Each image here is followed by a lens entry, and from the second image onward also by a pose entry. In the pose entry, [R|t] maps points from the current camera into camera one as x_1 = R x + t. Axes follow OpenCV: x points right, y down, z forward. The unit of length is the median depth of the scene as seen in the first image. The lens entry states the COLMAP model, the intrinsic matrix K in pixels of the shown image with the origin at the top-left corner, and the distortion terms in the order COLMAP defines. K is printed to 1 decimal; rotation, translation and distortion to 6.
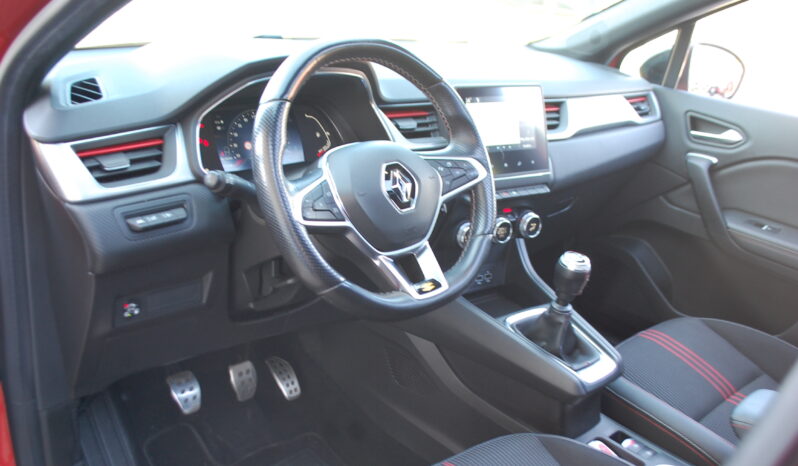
lens RADIAL K [[798.1, 0, 399.0], [0, 798.1, 233.0], [0, 0, 1]] dist [-0.086465, -0.003259]
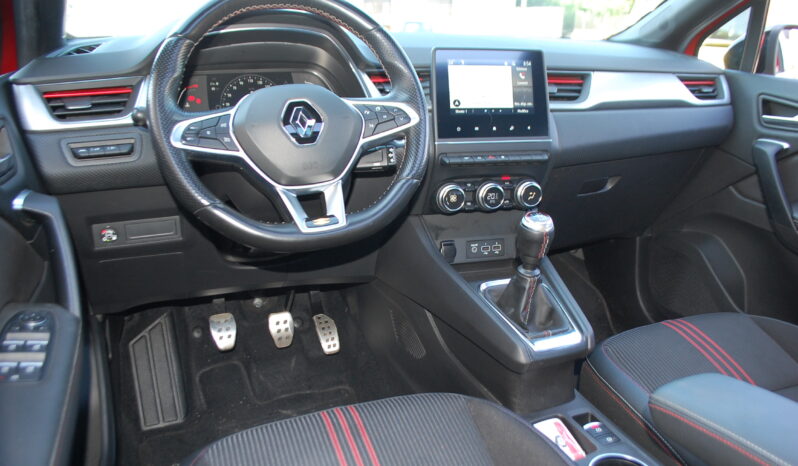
lens RADIAL K [[667.3, 0, 374.8], [0, 667.3, 245.5], [0, 0, 1]] dist [-0.104010, 0.013356]
pose [[0.928562, 0.054586, -0.367141, 0.274326], [-0.061936, 0.998046, -0.008260, 0.067353], [0.365973, 0.030409, 0.930129, 0.165406]]
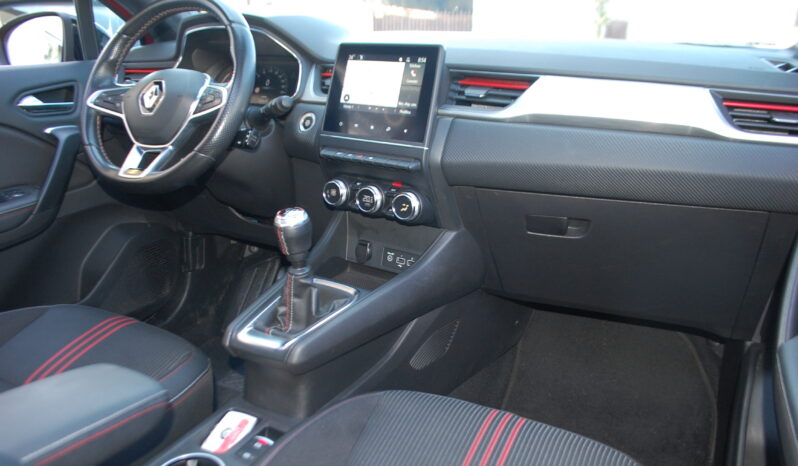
lens RADIAL K [[667.3, 0, 374.8], [0, 667.3, 245.5], [0, 0, 1]] dist [-0.104010, 0.013356]
pose [[0.288714, 0.214329, -0.933117, 0.797490], [-0.295770, 0.946915, 0.125985, -0.047606], [0.910585, 0.239614, 0.336780, 0.691119]]
